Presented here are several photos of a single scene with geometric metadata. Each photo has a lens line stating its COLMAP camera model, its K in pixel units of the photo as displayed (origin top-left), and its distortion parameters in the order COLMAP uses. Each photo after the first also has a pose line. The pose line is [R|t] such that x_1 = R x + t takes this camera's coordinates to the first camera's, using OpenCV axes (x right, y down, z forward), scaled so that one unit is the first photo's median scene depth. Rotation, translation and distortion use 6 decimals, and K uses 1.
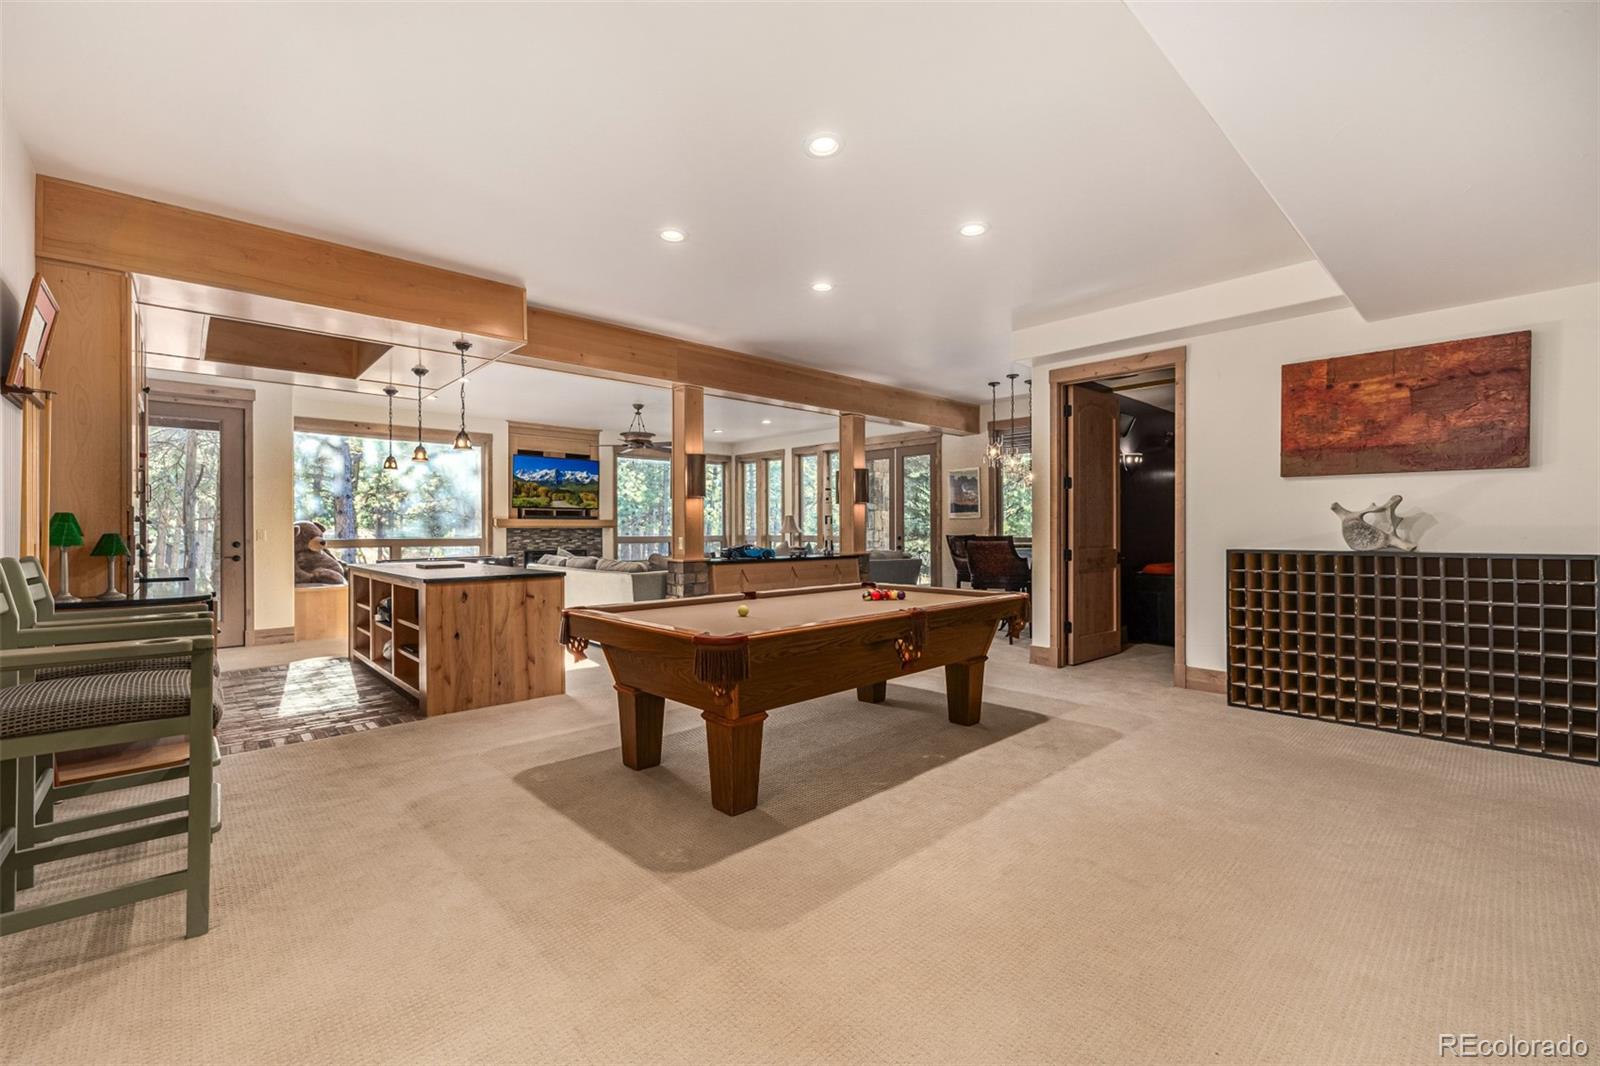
lens RADIAL K [[676.2, 0, 799.1], [0, 676.2, 531.0], [0, 0, 1]] dist [0.000875, 0.000019]
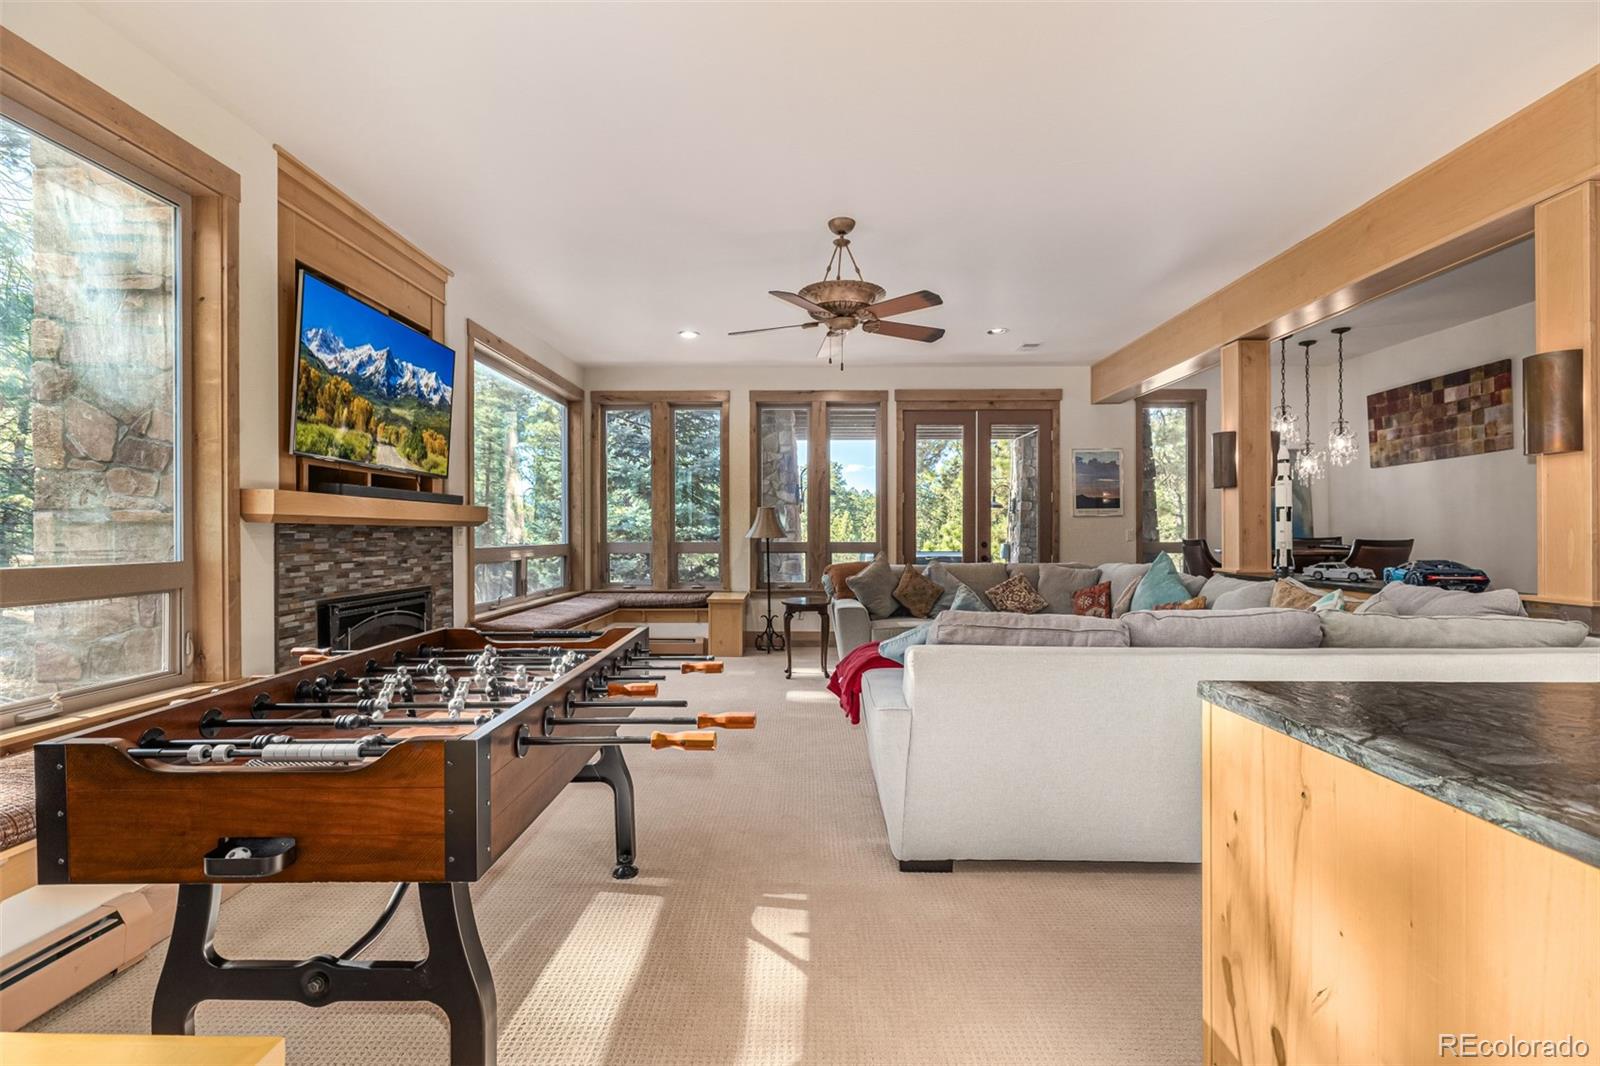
lens RADIAL K [[726.4, 0, 799.4], [0, 726.4, 533.7], [0, 0, 1]] dist [-0.001935, -0.000227]
pose [[0.693425, 0.000176, 0.720529, -0.487992], [0.001451, 0.999998, -0.001641, 0.000488], [-0.720528, 0.002183, 0.693423, 0.615702]]
